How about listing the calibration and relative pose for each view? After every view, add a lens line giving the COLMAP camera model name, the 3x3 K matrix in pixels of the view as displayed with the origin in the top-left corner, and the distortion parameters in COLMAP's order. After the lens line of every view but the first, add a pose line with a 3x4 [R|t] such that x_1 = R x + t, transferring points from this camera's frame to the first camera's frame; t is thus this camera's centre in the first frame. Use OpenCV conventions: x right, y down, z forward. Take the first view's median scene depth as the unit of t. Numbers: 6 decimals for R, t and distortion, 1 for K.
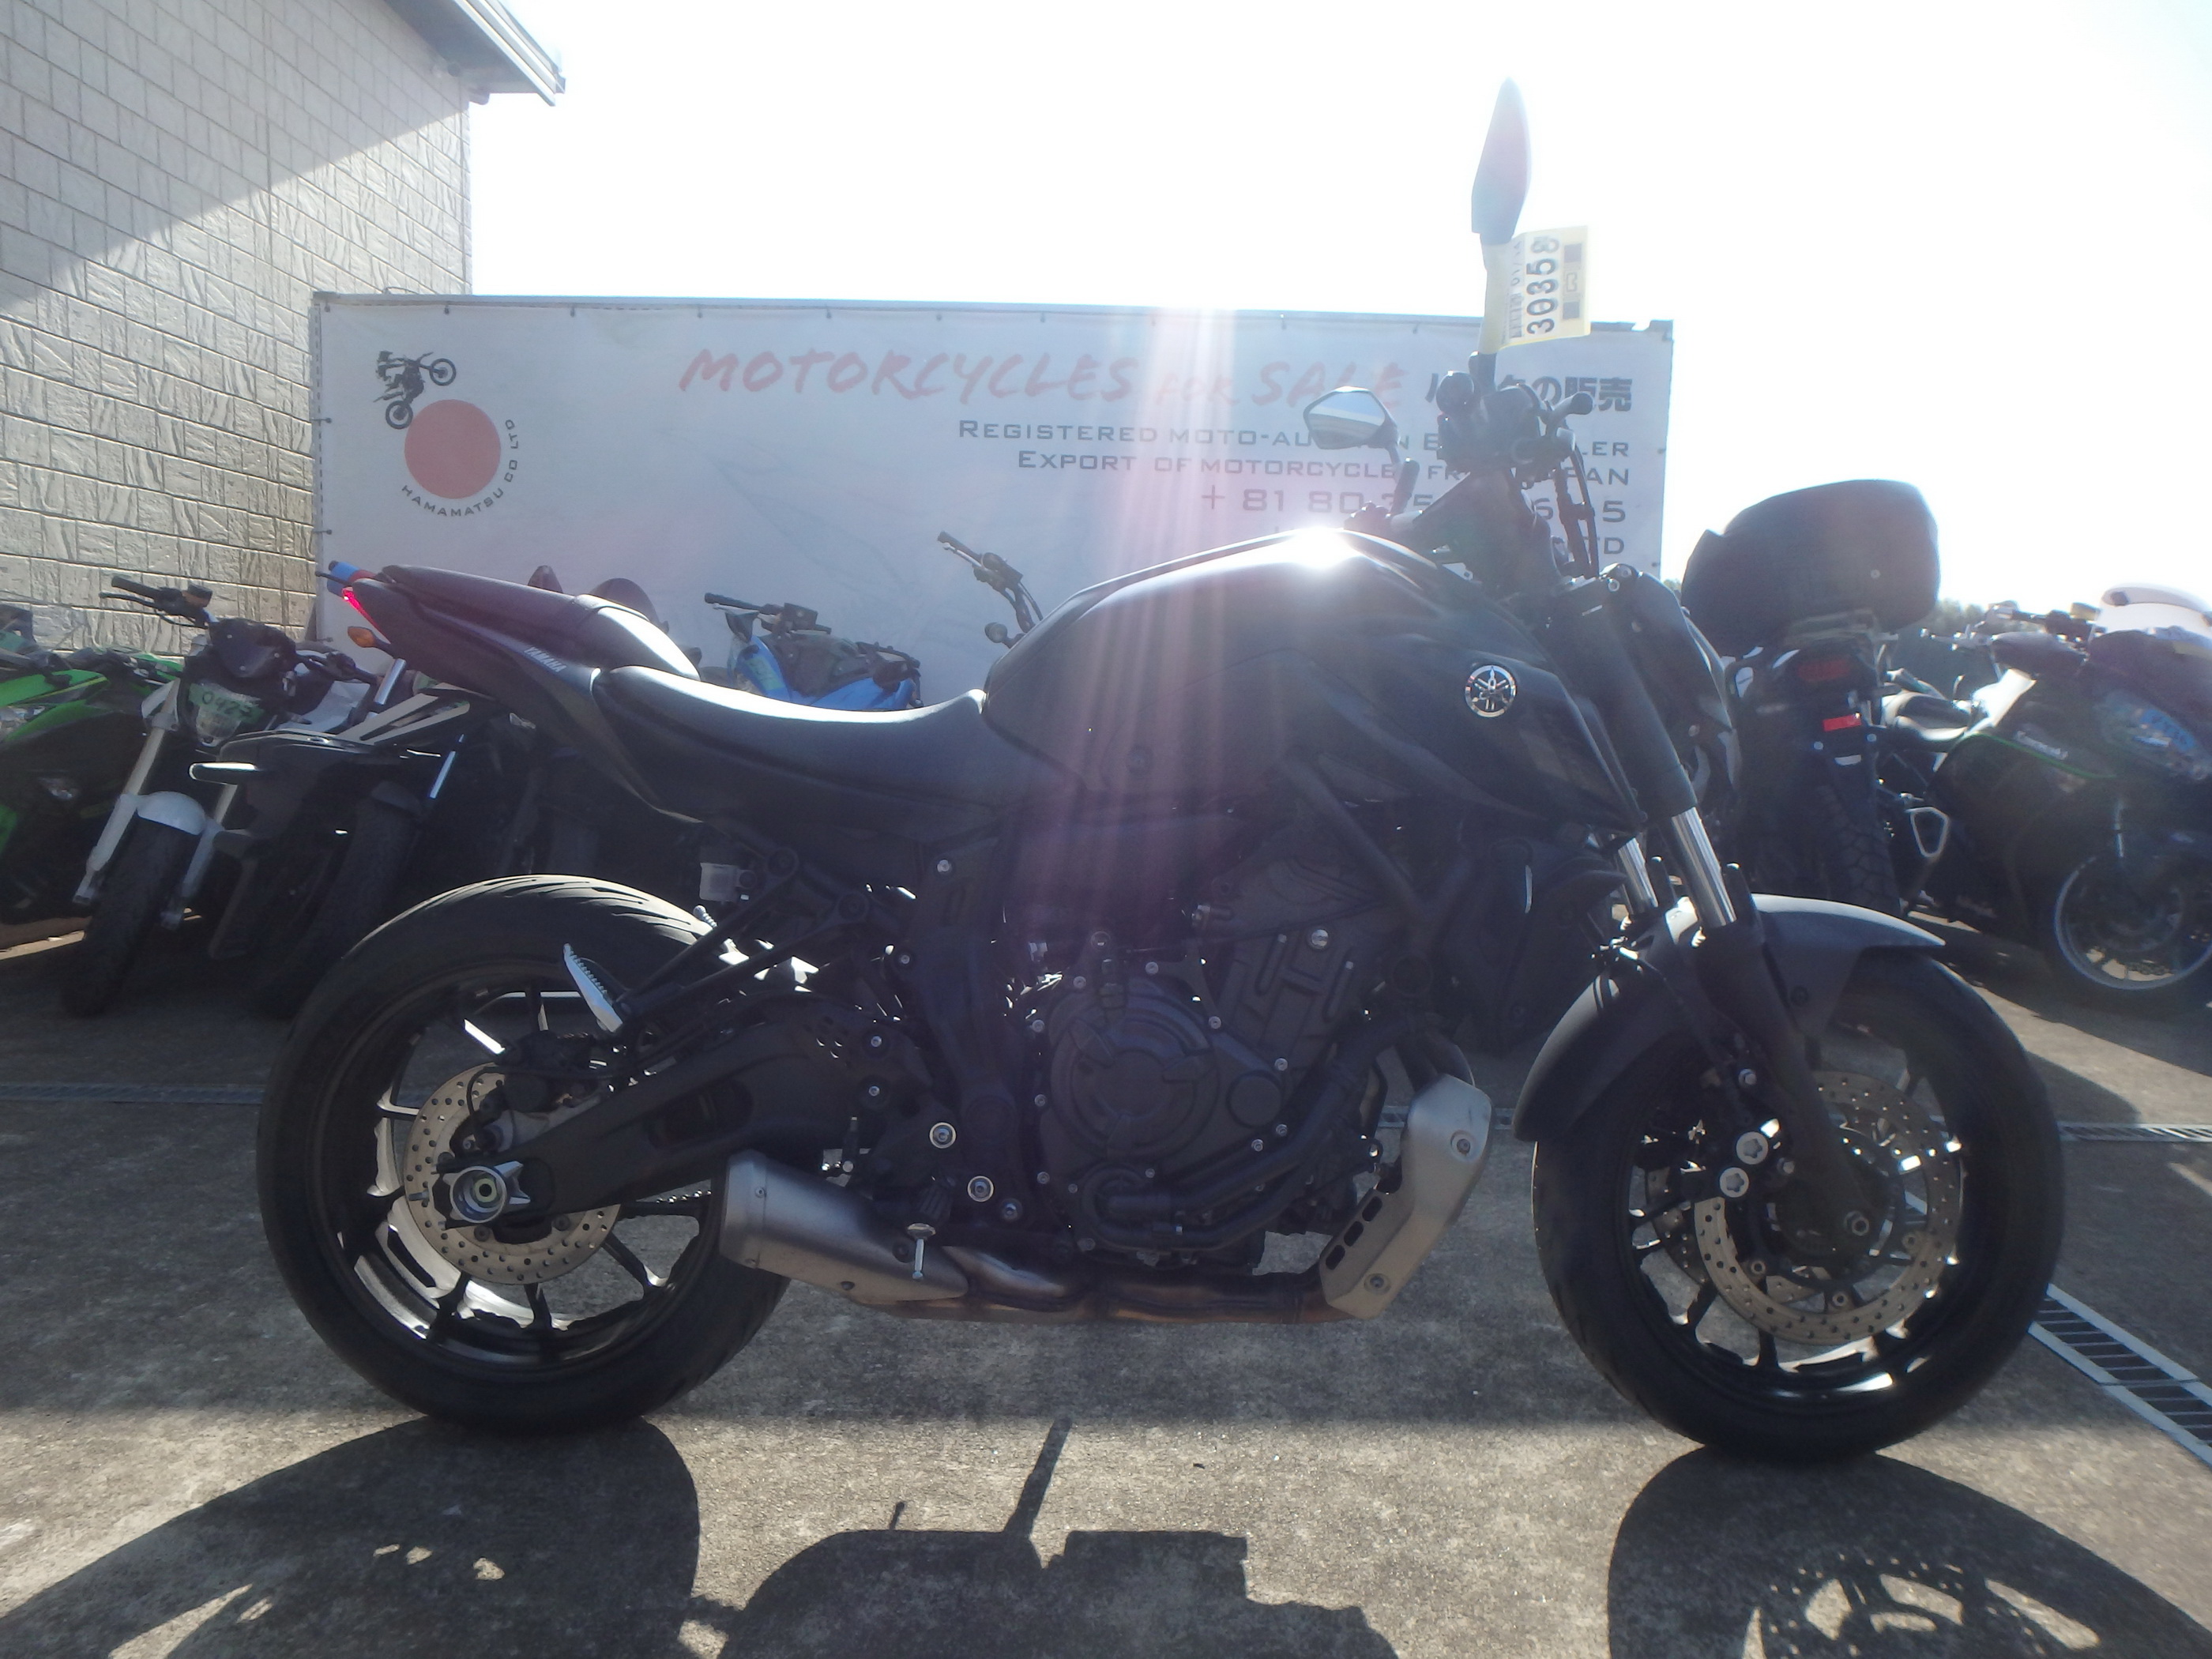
lens RADIAL K [[1381.0, 0, 1102.5], [0, 1381.0, 820.6], [0, 0, 1]] dist [-0.041676, 0.016703]
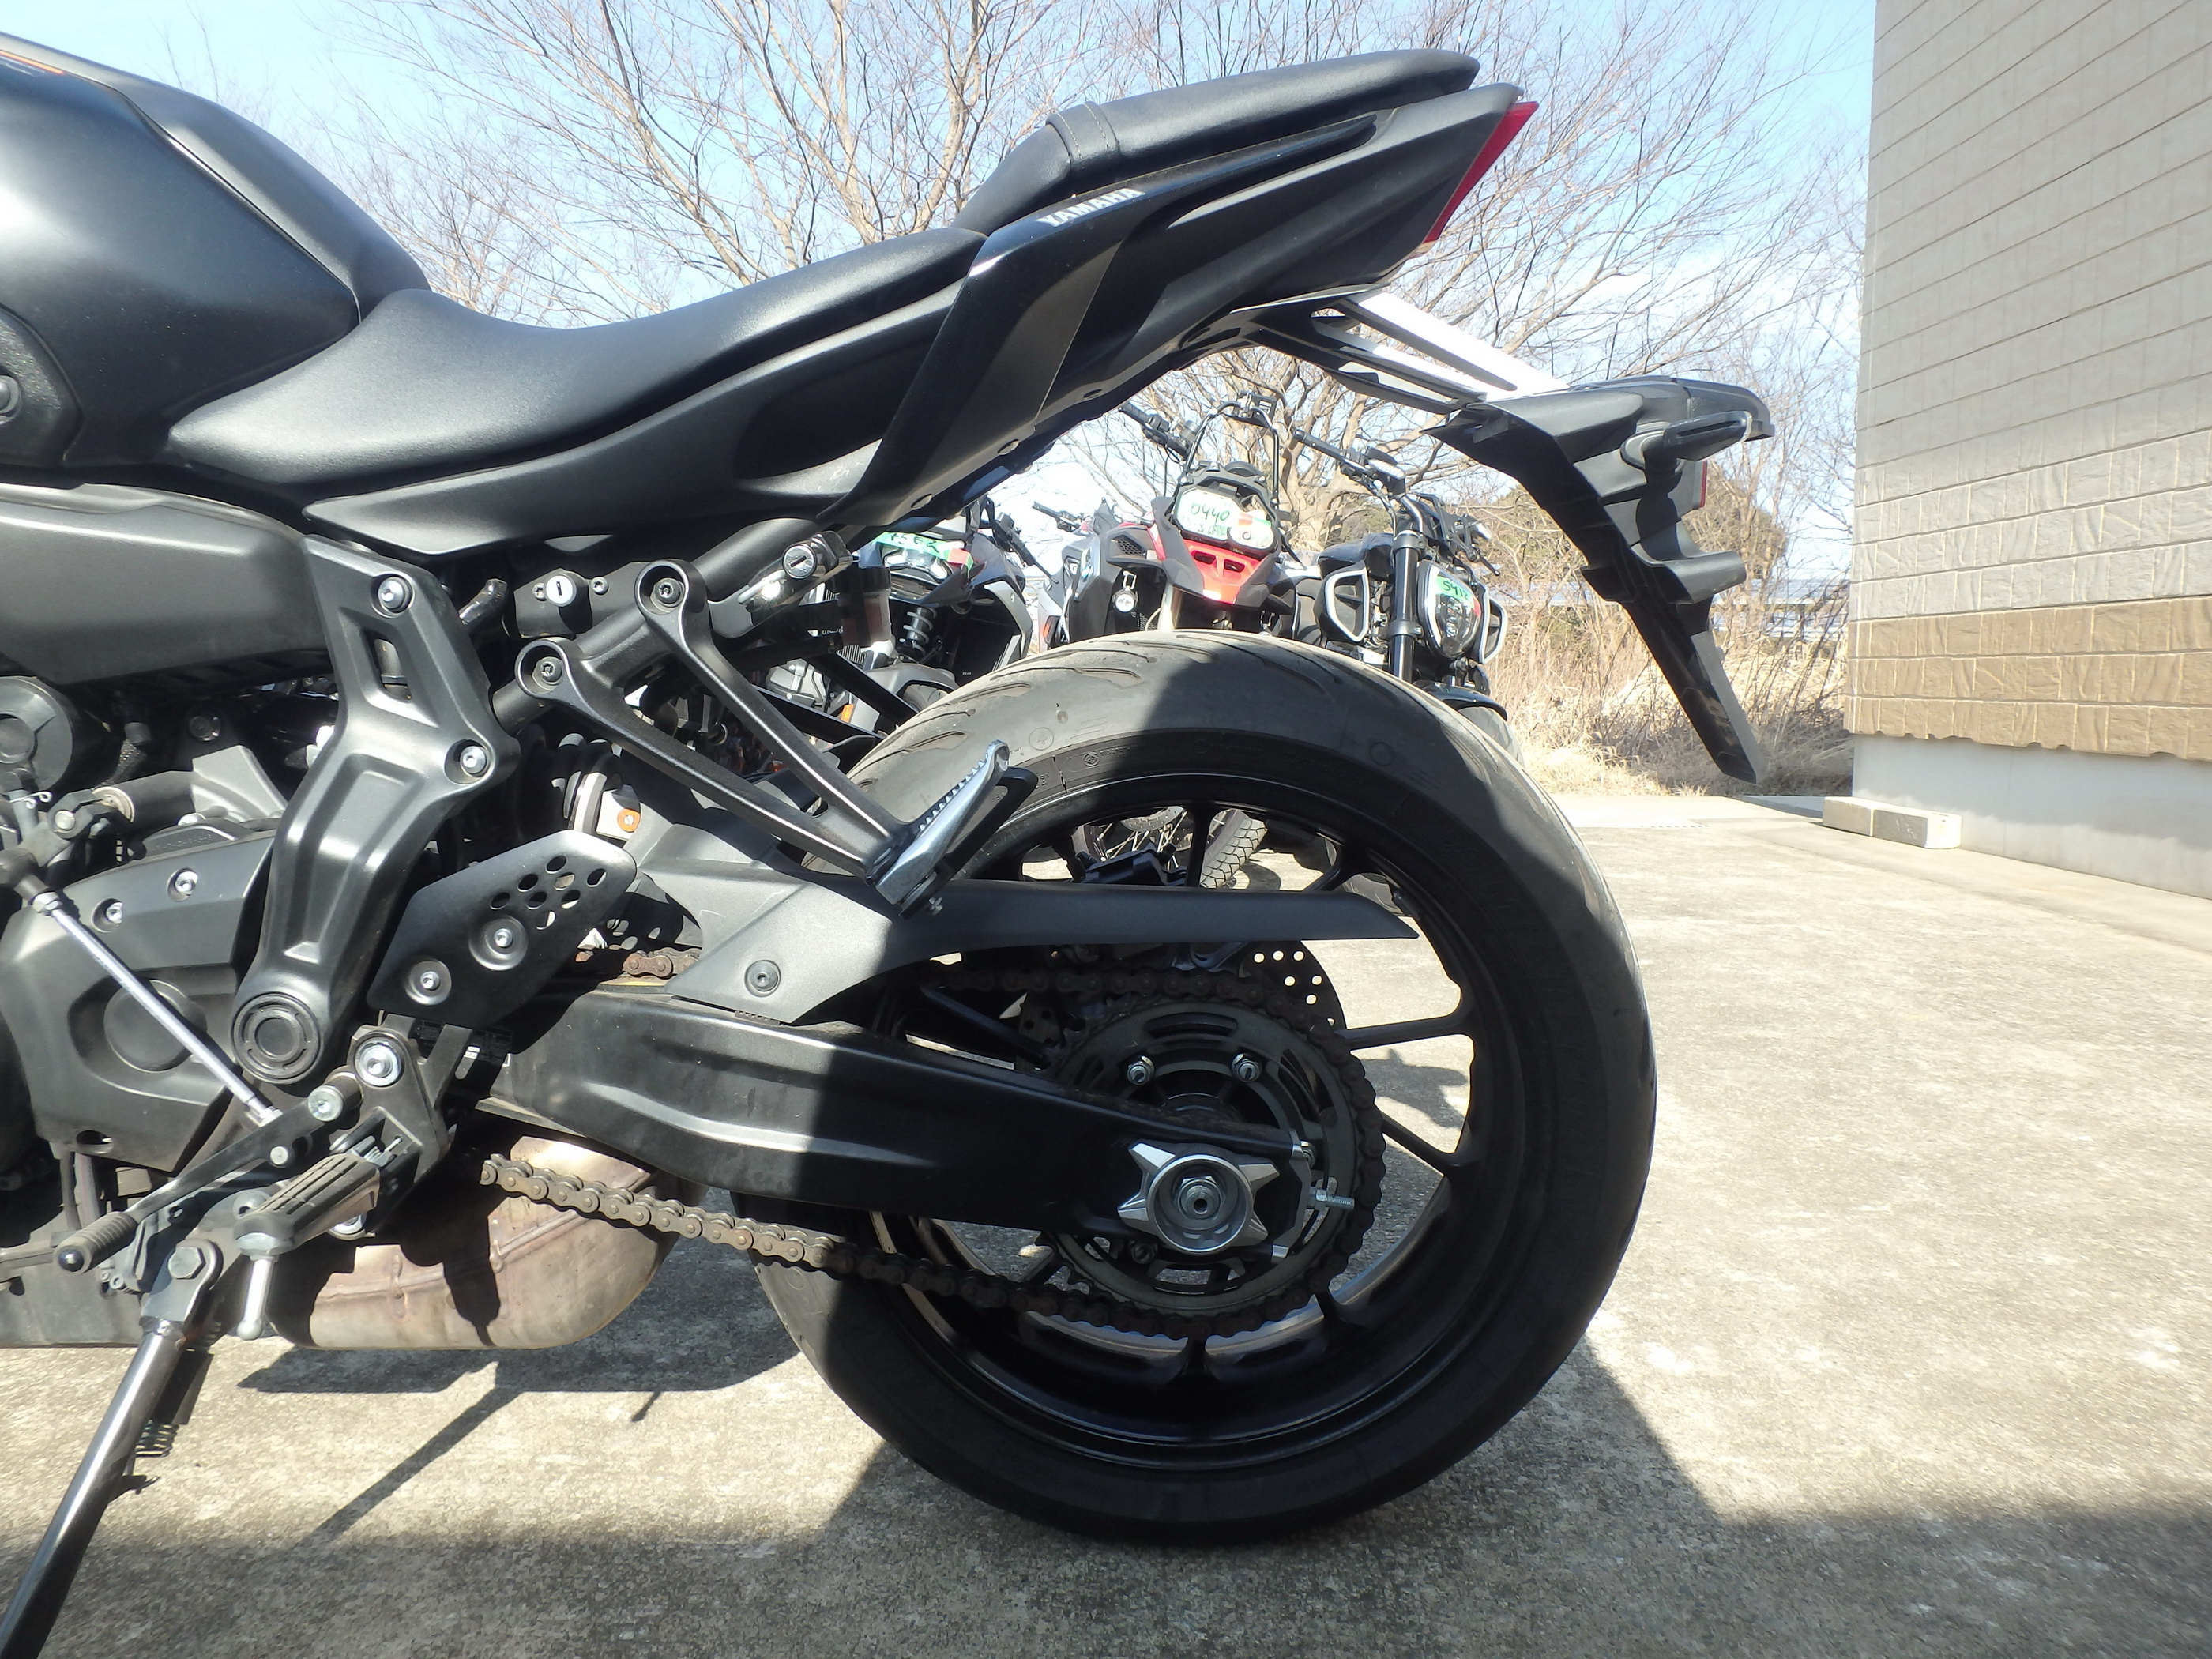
lens RADIAL K [[1516.4, 0, 1146.9], [0, 1516.4, 810.1], [0, 0, 1]] dist [-0.016506, 0.007885]
pose [[-0.999579, -0.010946, -0.026859, -0.155716], [-0.015616, 0.983474, 0.180375, 0.000074], [0.024441, 0.180719, -0.983231, 0.680477]]
